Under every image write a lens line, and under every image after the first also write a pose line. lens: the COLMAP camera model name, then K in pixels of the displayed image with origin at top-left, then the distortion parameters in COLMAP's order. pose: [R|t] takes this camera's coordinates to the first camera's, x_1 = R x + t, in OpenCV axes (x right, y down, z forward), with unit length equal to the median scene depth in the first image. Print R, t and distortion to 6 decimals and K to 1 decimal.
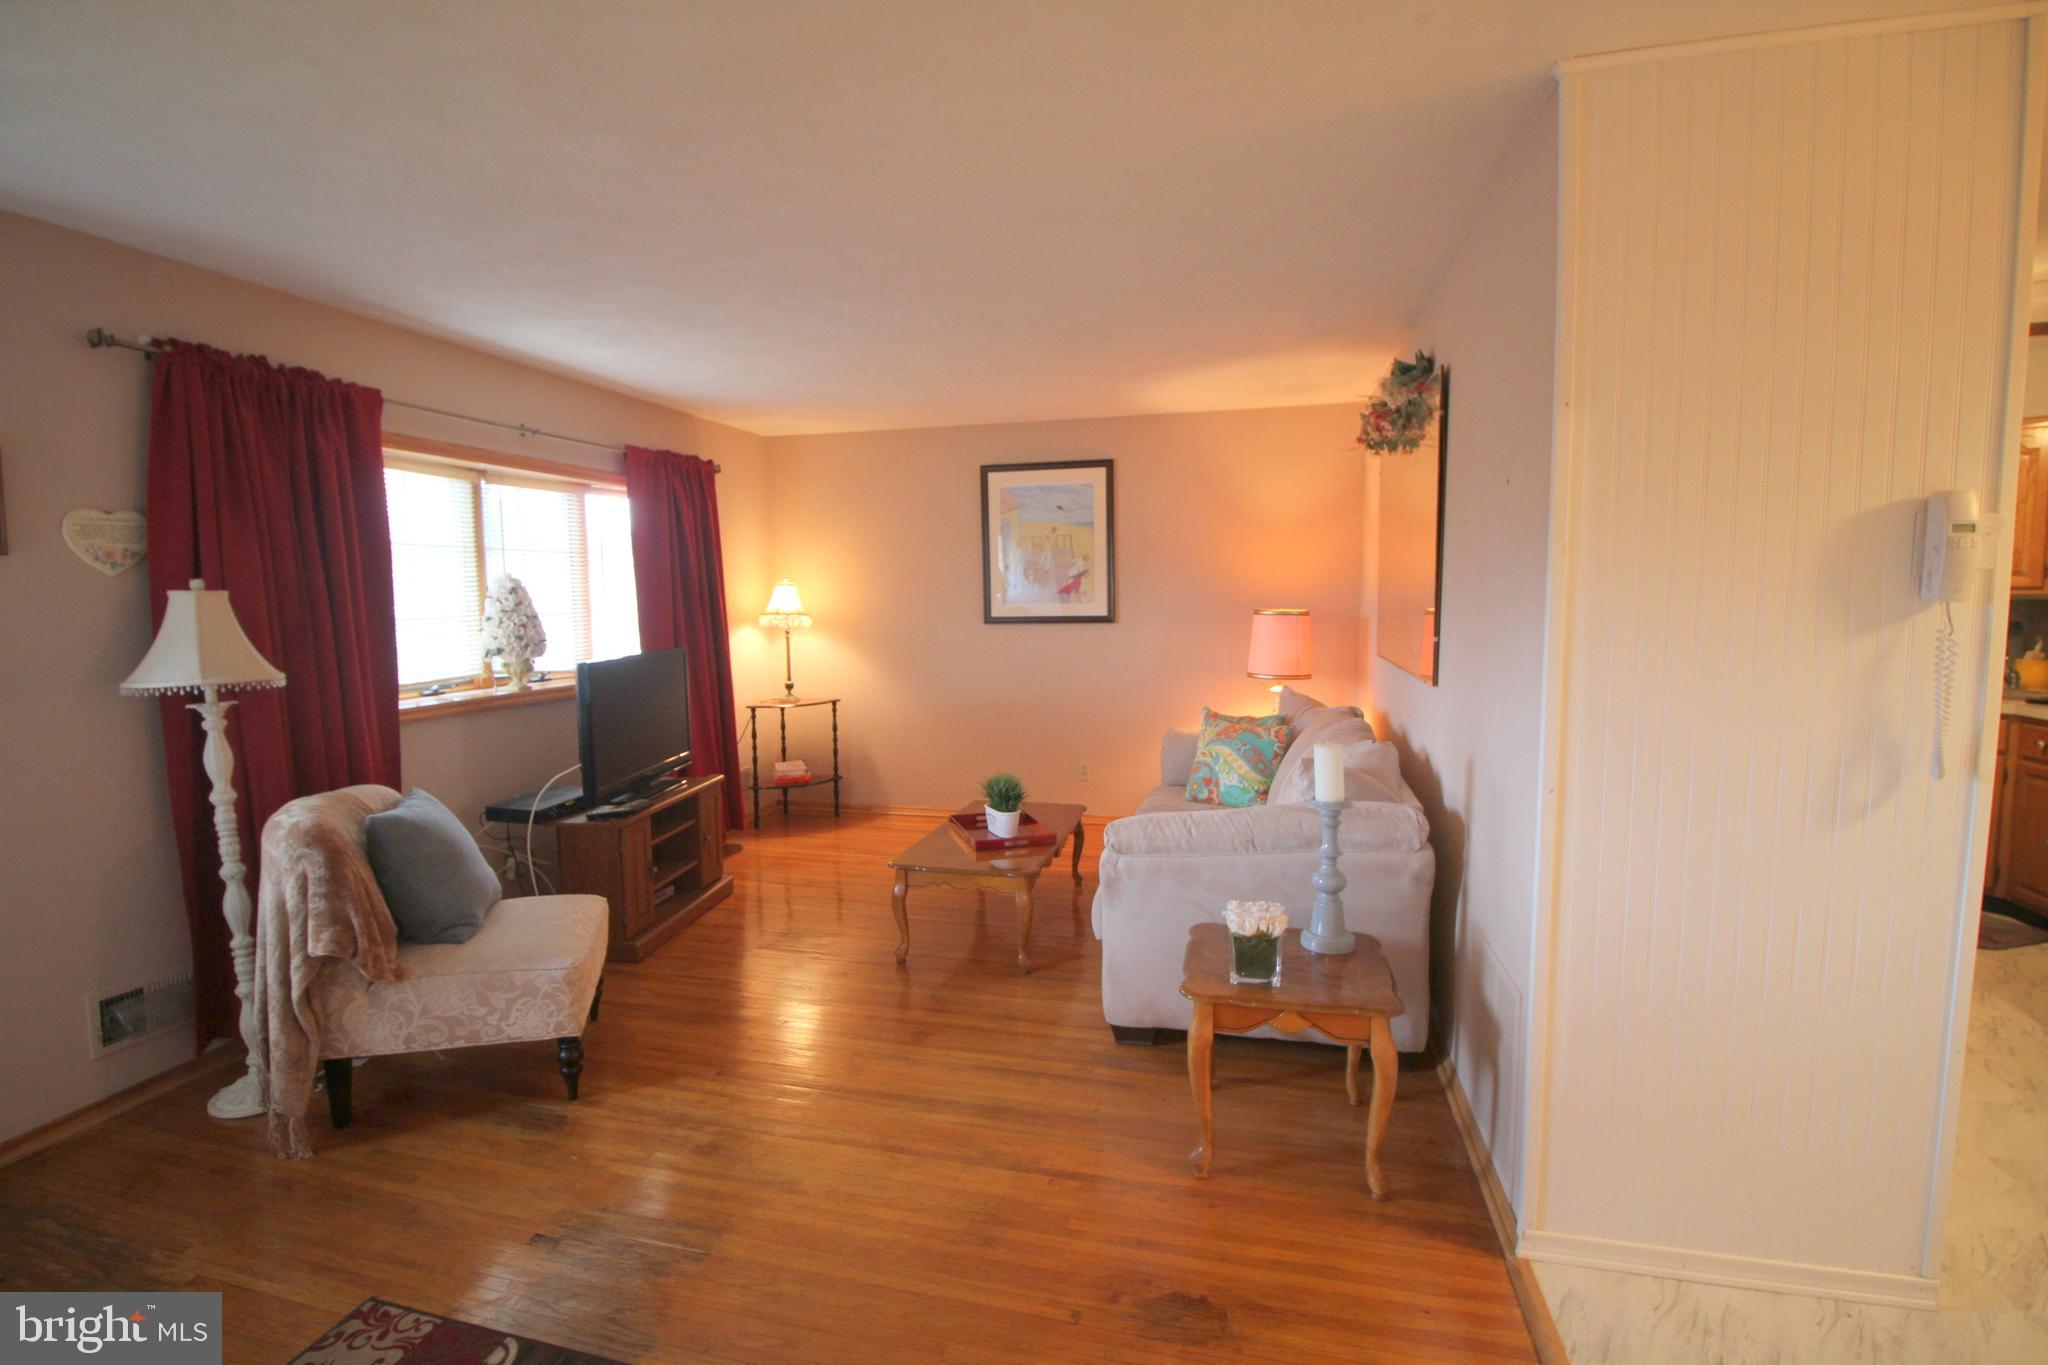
lens RADIAL K [[950.6, 0, 1019.5], [0, 950.6, 682.3], [0, 0, 1]] dist [-0.001855, -0.010096]
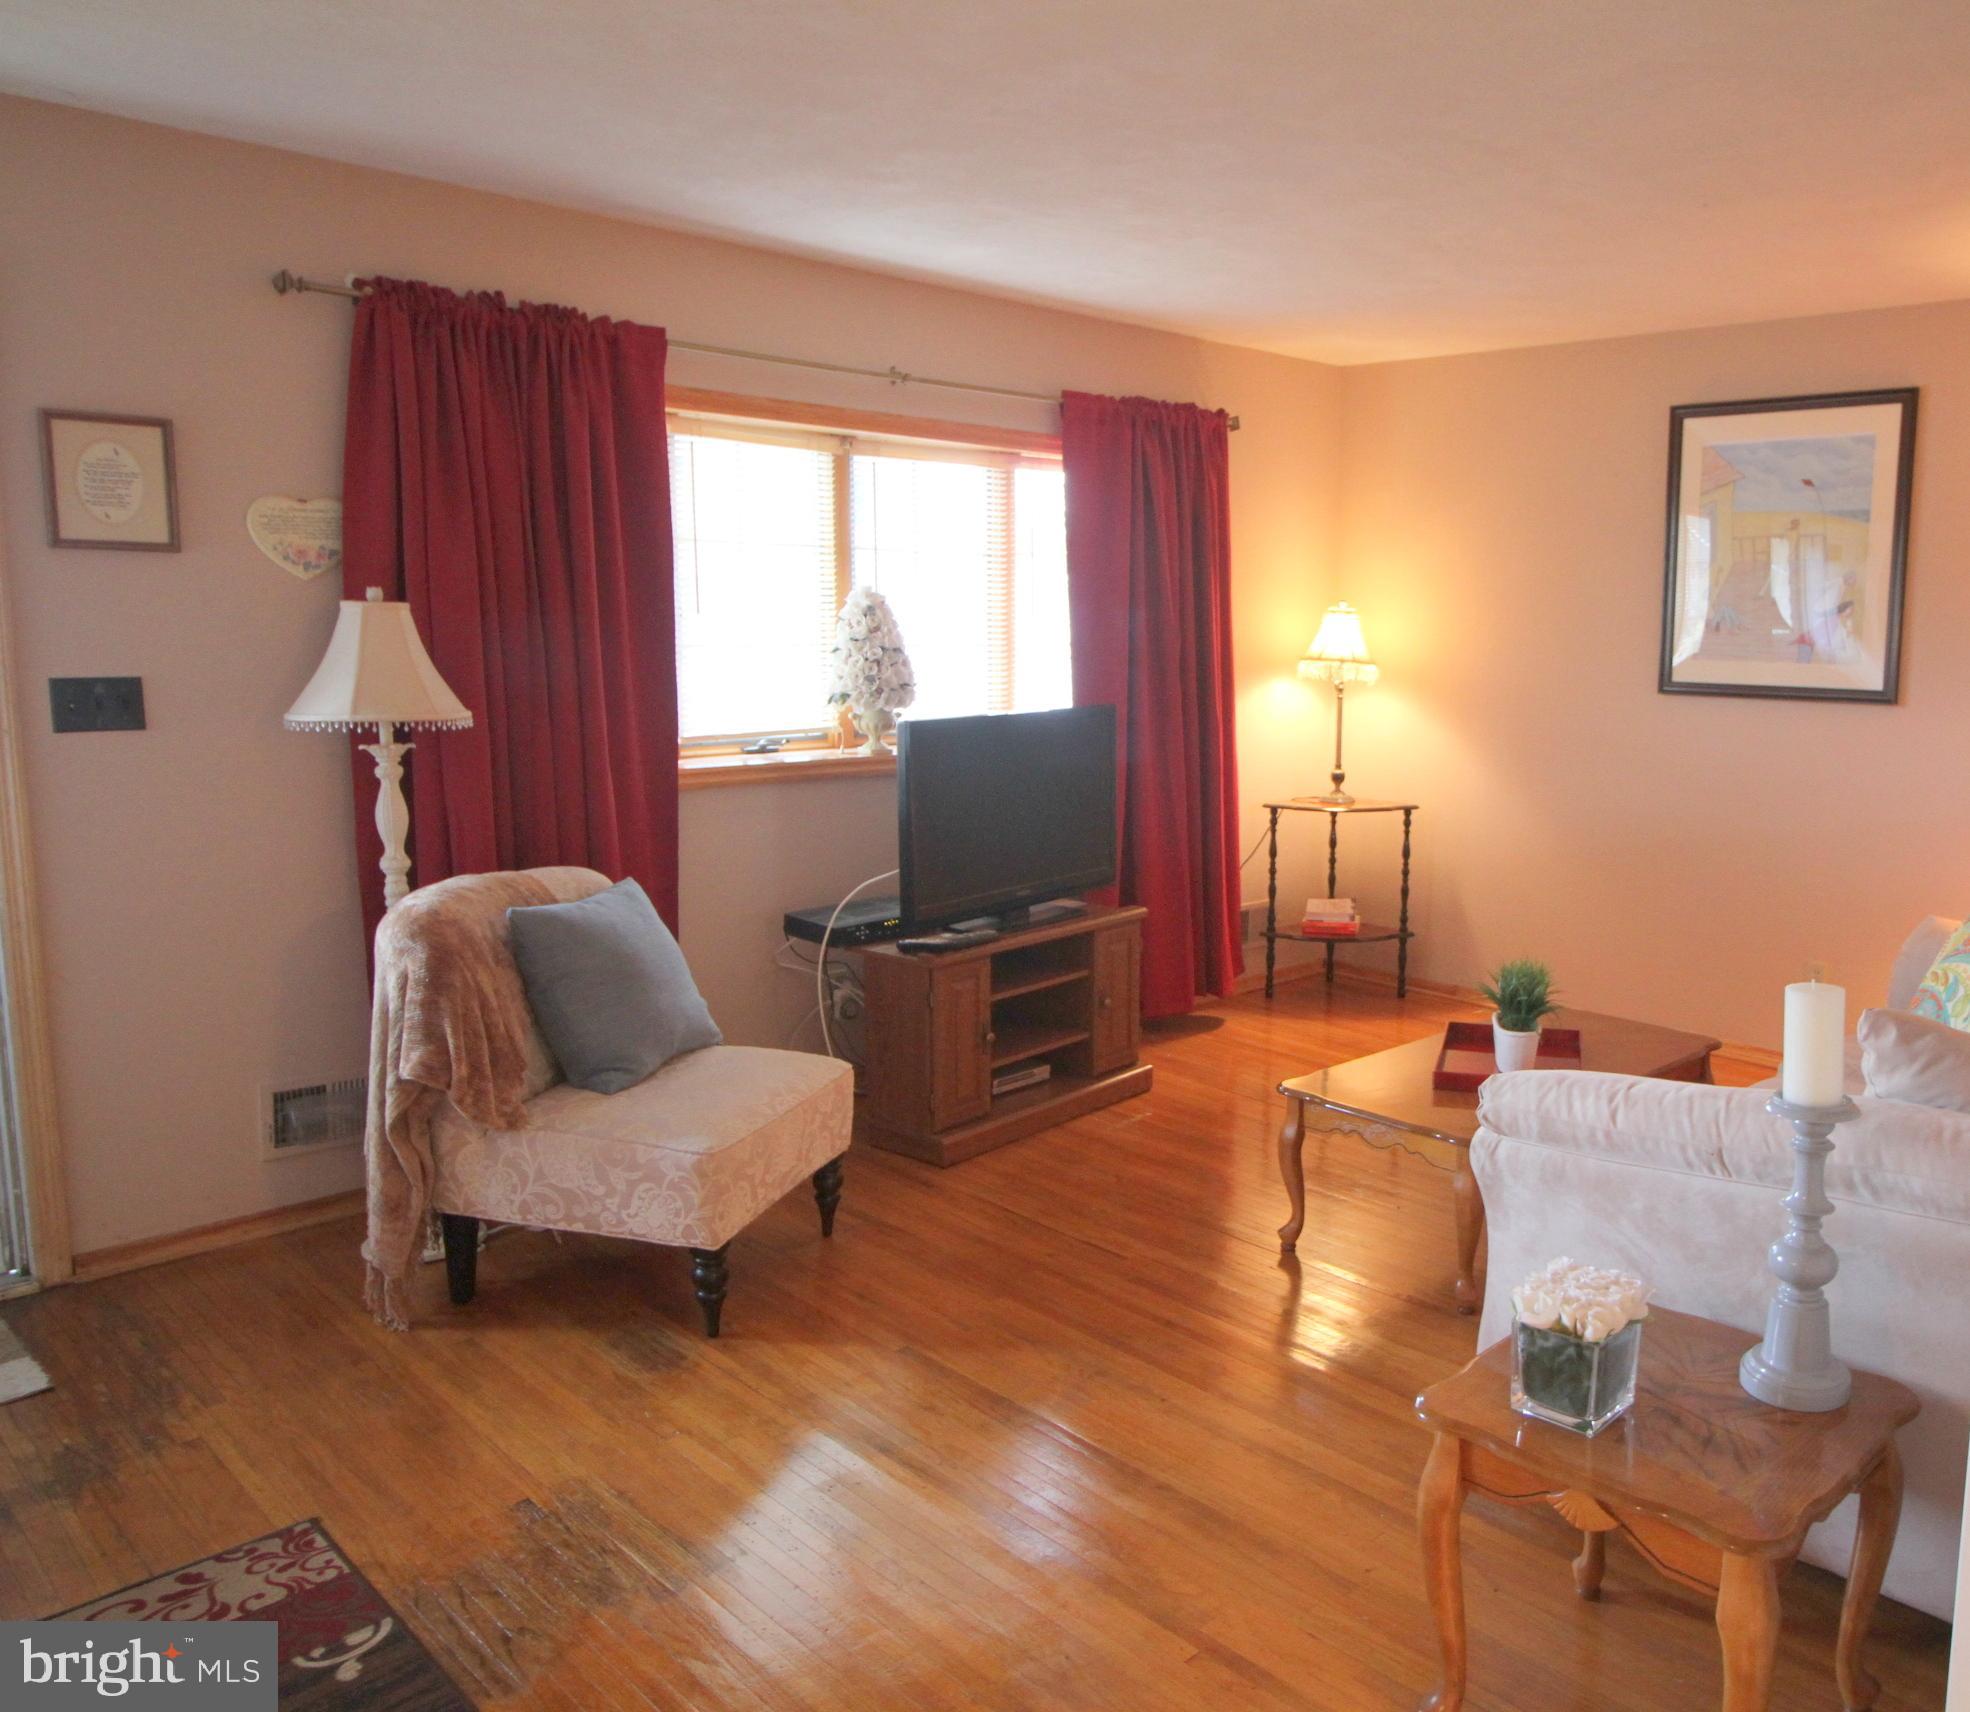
lens RADIAL K [[1546.6, 0, 987.0], [0, 1546.6, 849.7], [0, 0, 1]] dist [0.006584, -0.004714]
pose [[0.891243, 0.097285, -0.442969, 0.166760], [-0.074954, 0.994887, 0.067692, -0.015008], [0.447290, -0.027127, 0.893978, 0.057066]]
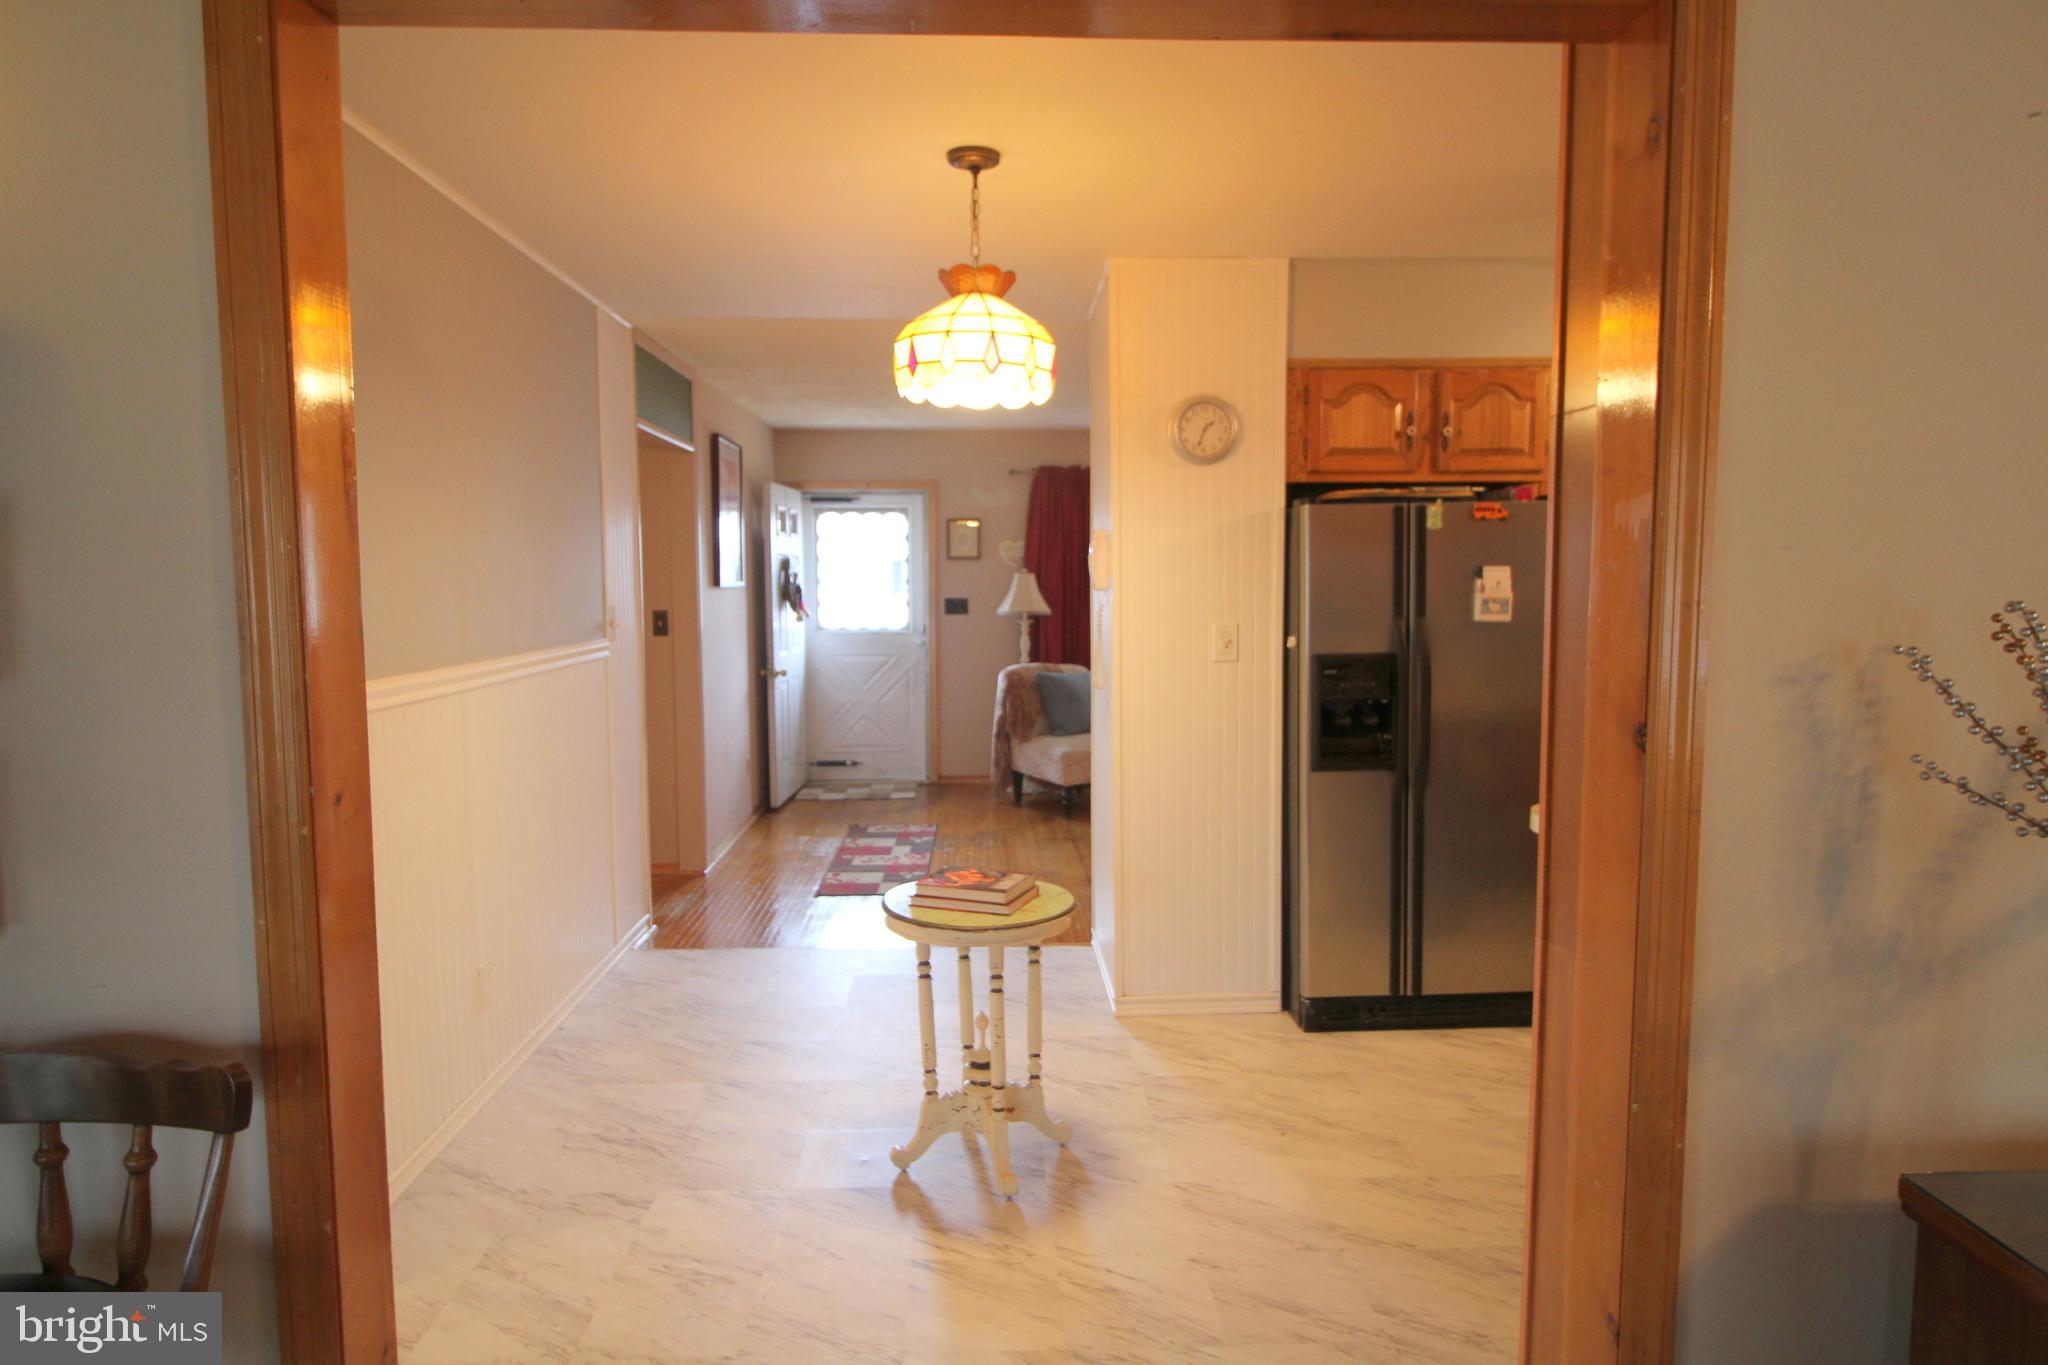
lens RADIAL K [[1223.8, 0, 1024.0], [0, 1223.8, 682.5], [0, 0, 1]] dist [-0.003559, -0.001721]
pose [[0.267030, 0.095705, -0.958924, 1.996815], [-0.094310, 0.992875, 0.072831, -0.043286], [0.959062, 0.070988, 0.274153, 0.148497]]
